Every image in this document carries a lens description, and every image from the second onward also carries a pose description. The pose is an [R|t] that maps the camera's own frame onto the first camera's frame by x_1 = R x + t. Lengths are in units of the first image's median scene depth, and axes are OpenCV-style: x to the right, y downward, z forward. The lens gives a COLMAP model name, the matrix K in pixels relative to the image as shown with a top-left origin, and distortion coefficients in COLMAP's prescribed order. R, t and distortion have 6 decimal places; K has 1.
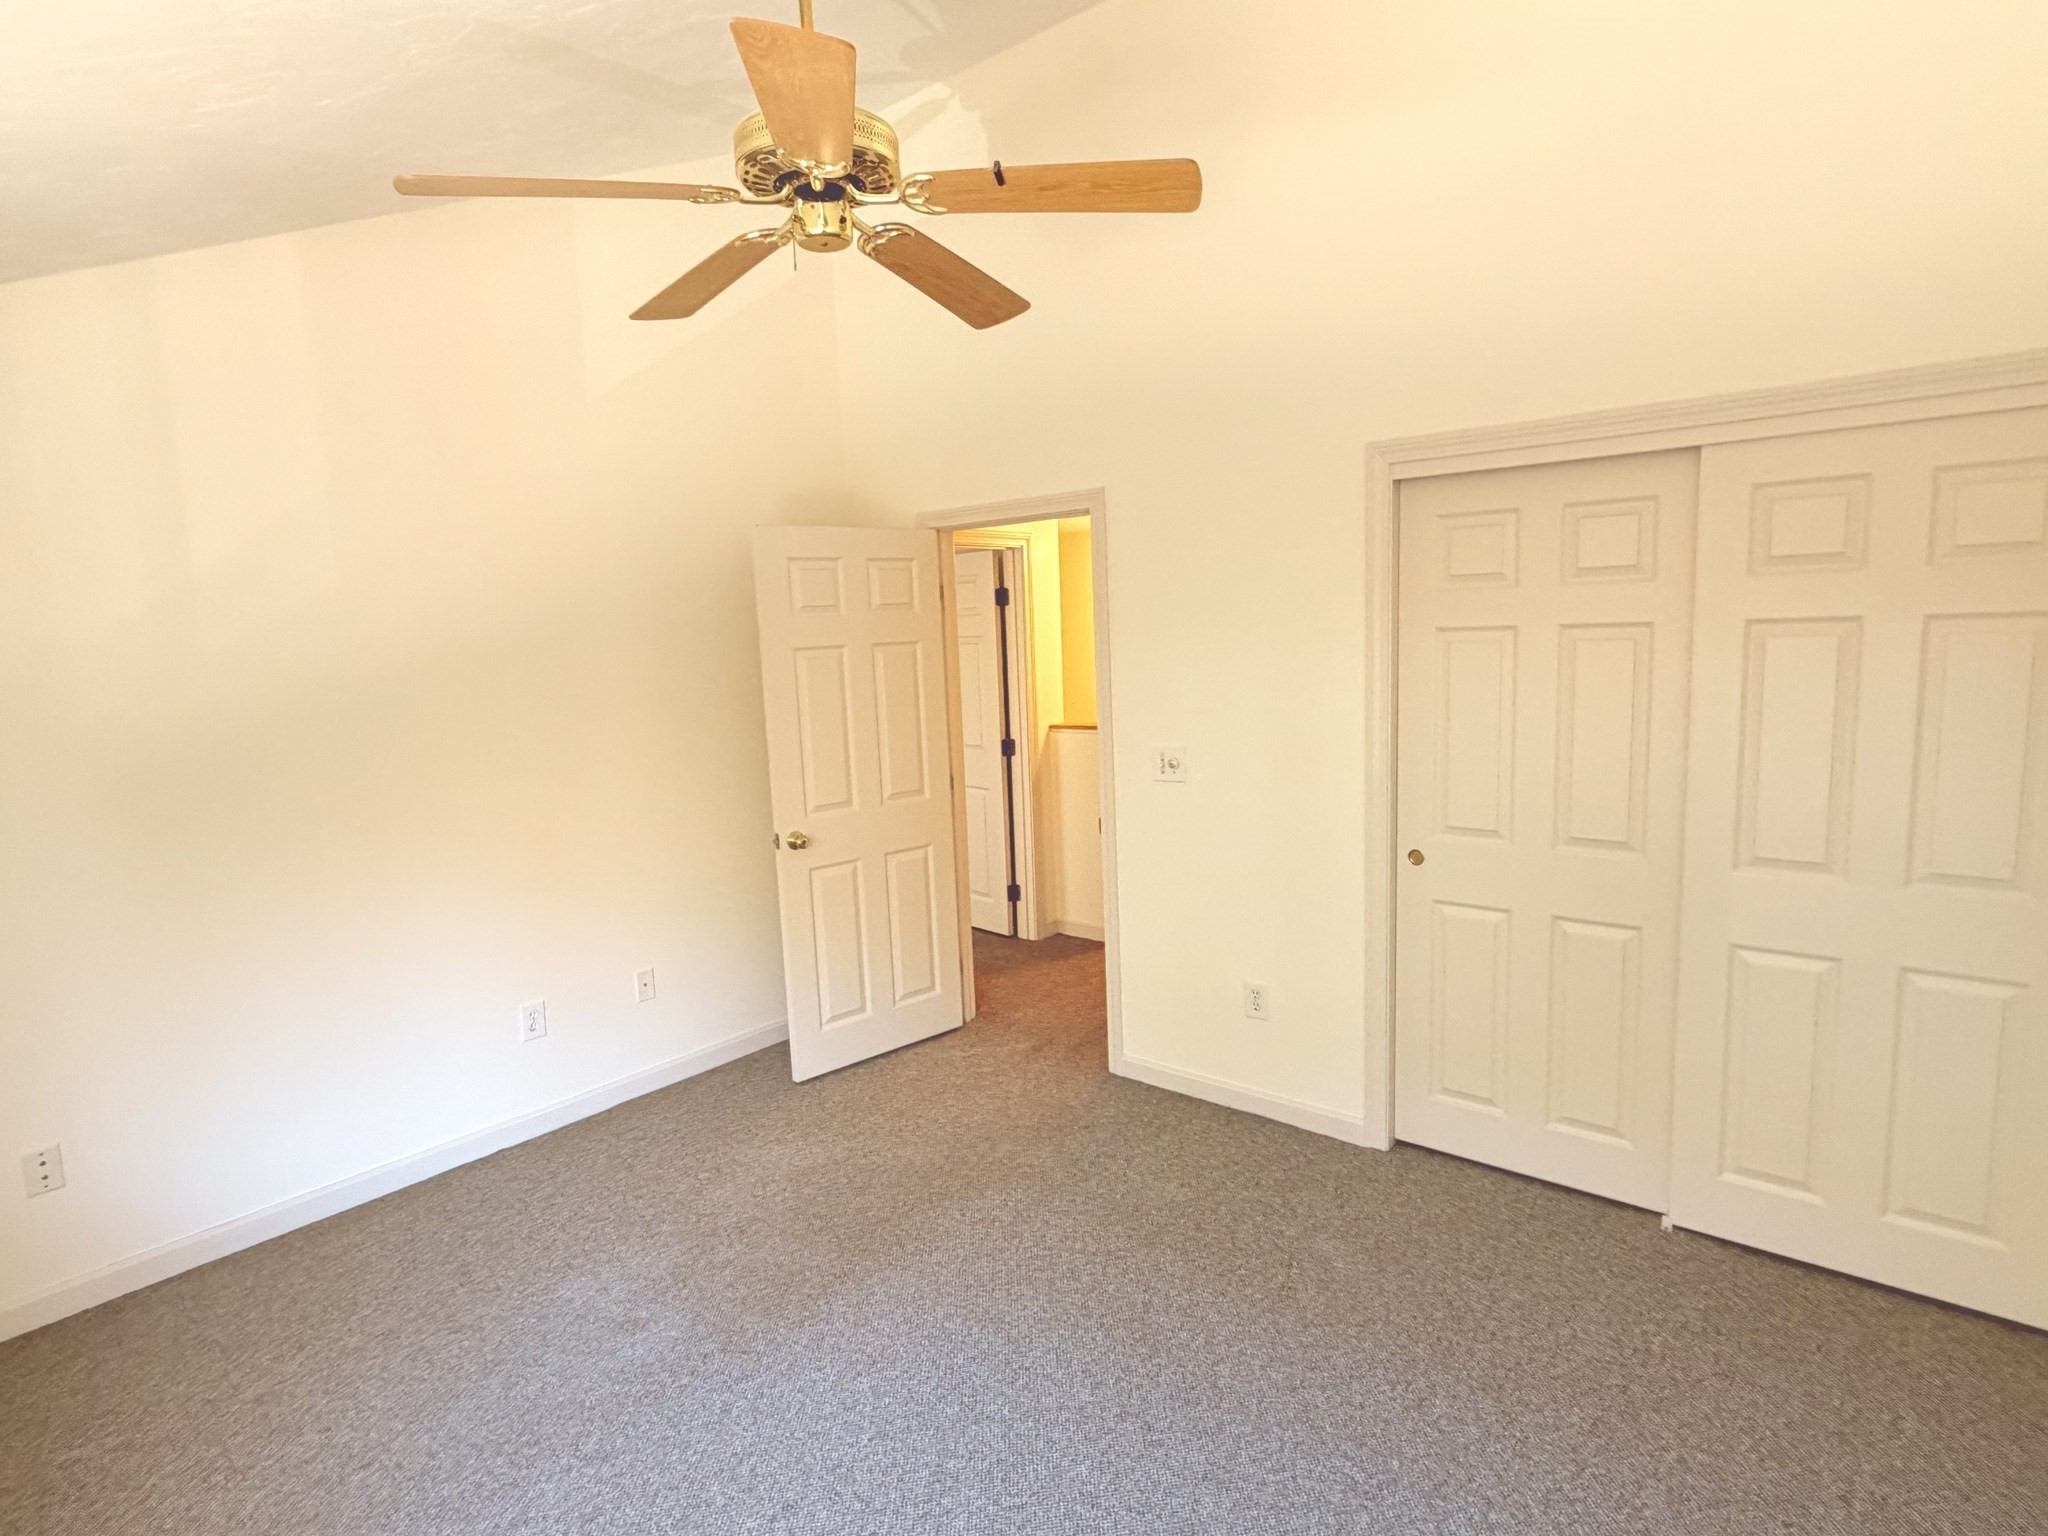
lens RADIAL K [[1043.5, 0, 1024.0], [0, 1043.5, 768.0], [0, 0, 1]] dist [0.002658, 0.001975]
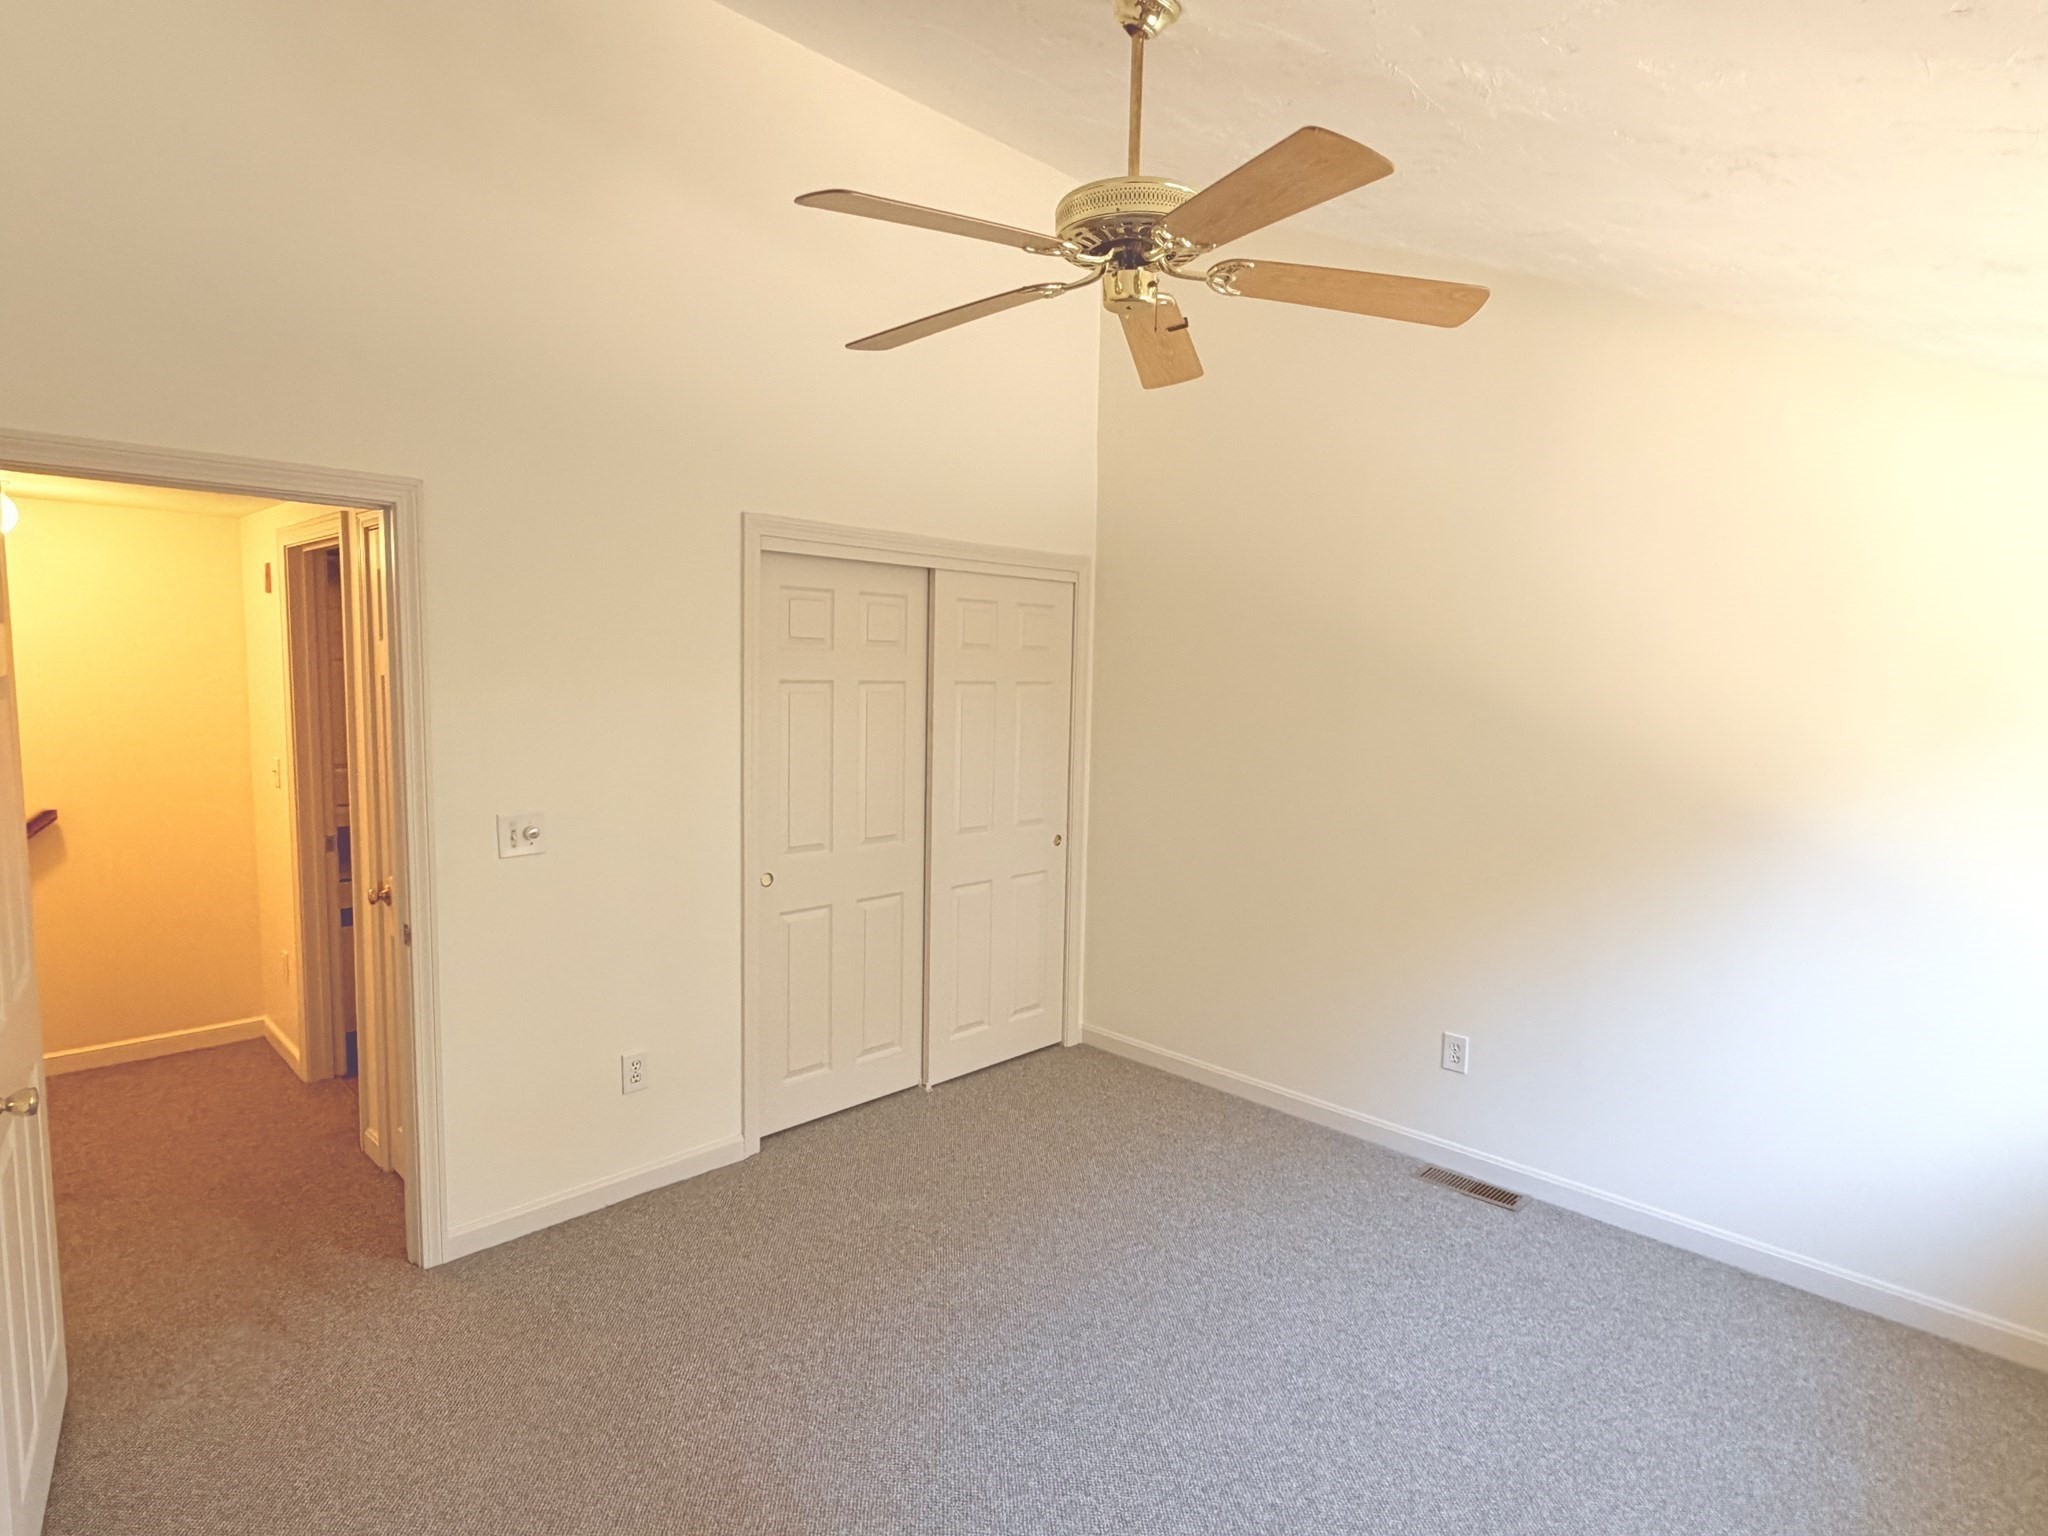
lens RADIAL K [[1043.5, 0, 1024.0], [0, 1043.5, 768.0], [0, 0, 1]] dist [0.002658, 0.001975]
pose [[0.121279, -0.061136, 0.990734, -0.744074], [0.107978, 0.992991, 0.048058, -0.062709], [-0.986728, 0.101149, 0.127030, 0.589177]]
